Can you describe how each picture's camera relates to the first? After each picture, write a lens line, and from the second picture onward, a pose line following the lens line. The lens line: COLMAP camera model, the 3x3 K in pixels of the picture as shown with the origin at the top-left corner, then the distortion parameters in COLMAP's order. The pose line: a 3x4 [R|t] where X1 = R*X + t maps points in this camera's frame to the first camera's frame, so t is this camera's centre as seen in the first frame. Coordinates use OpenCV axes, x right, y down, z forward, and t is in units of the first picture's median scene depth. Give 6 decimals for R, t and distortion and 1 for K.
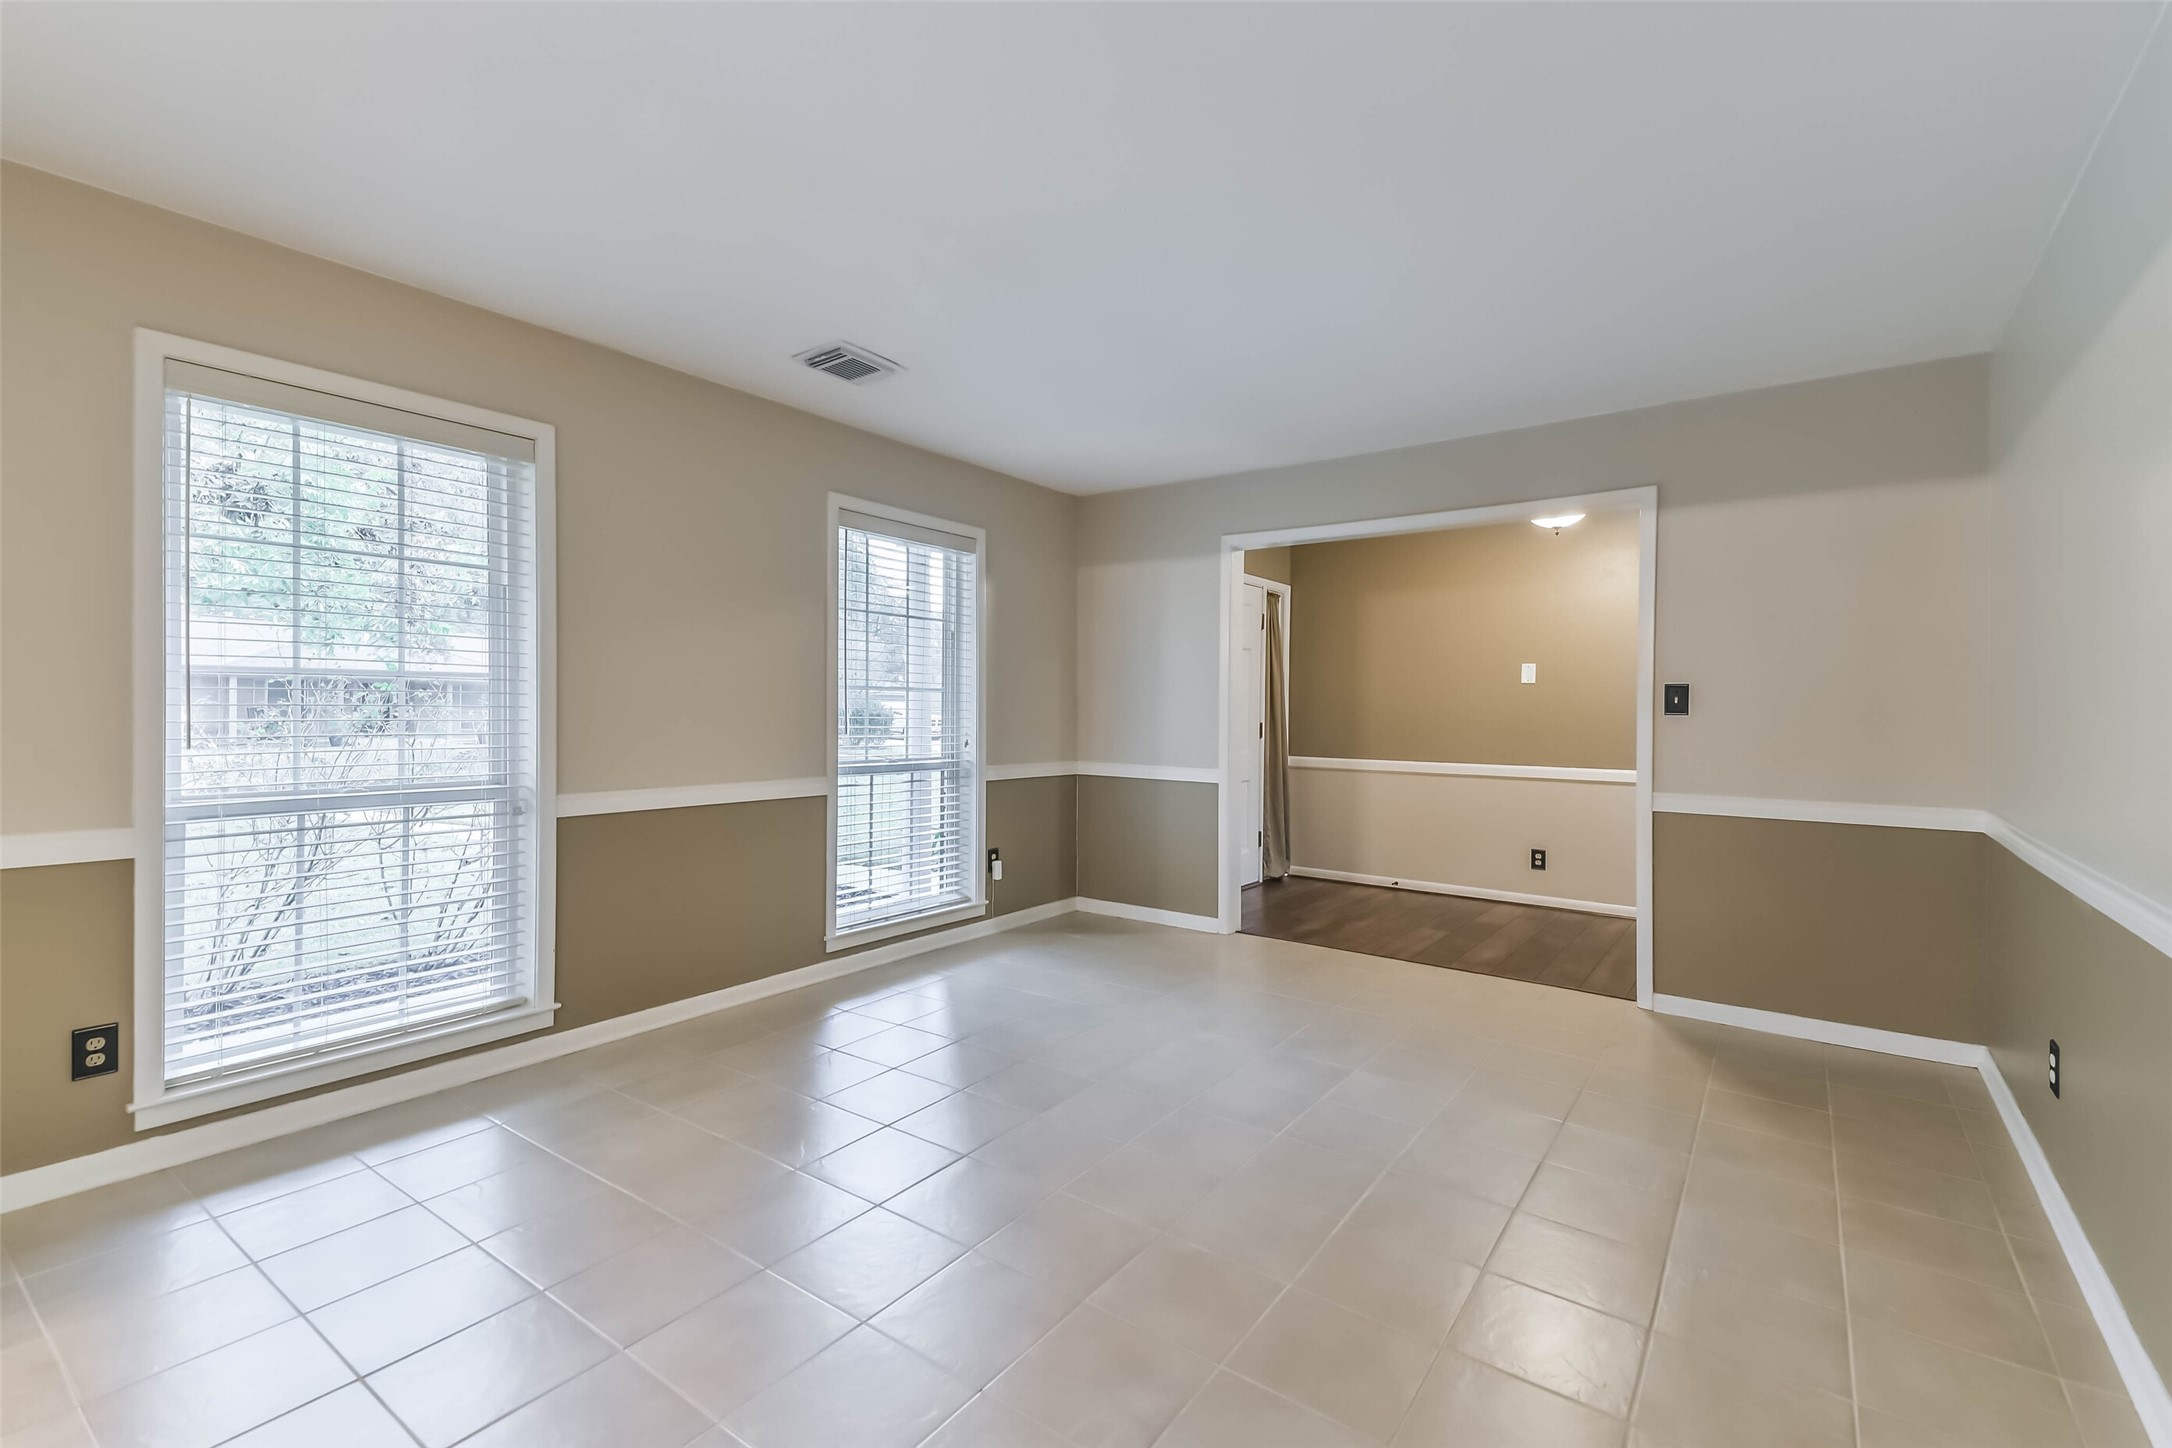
lens RADIAL K [[975.7, 0, 1078.4], [0, 975.7, 719.8], [0, 0, 1]] dist [0.064749, -0.030340]
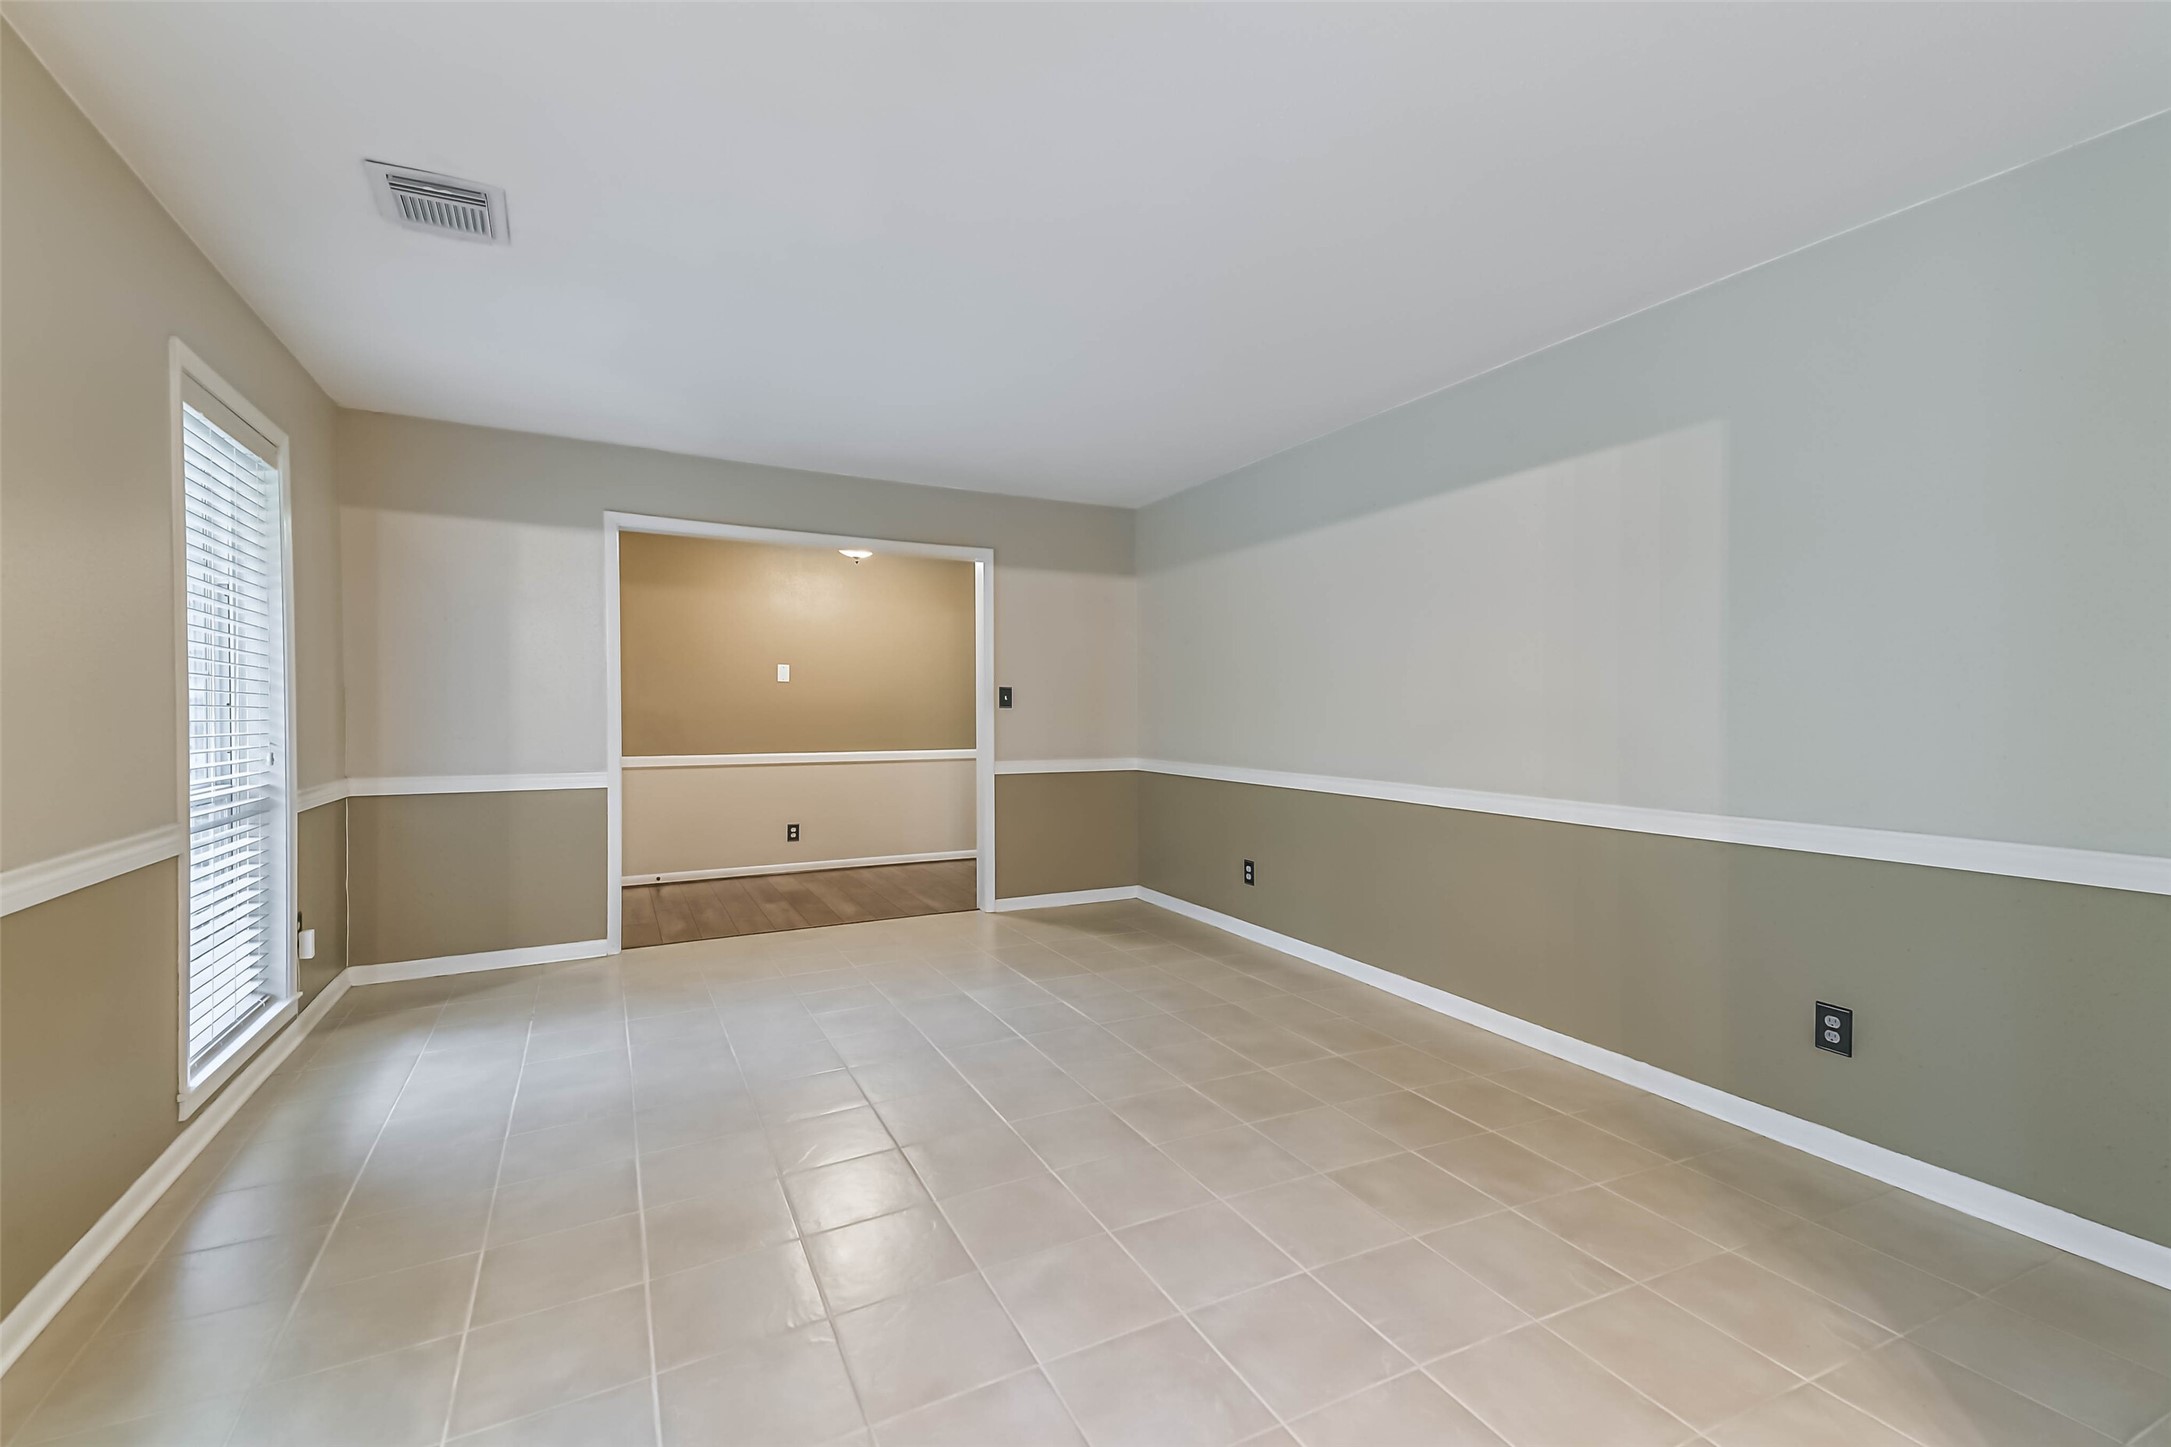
lens RADIAL K [[975.2, 0, 1077.9], [0, 975.2, 719.3], [0, 0, 1]] dist [0.064749, -0.030340]
pose [[0.428317, -0.018898, 0.903431, -0.581338], [0.012878, 0.999807, 0.014808, -0.007151], [-0.903537, 0.005292, 0.428478, 0.257029]]
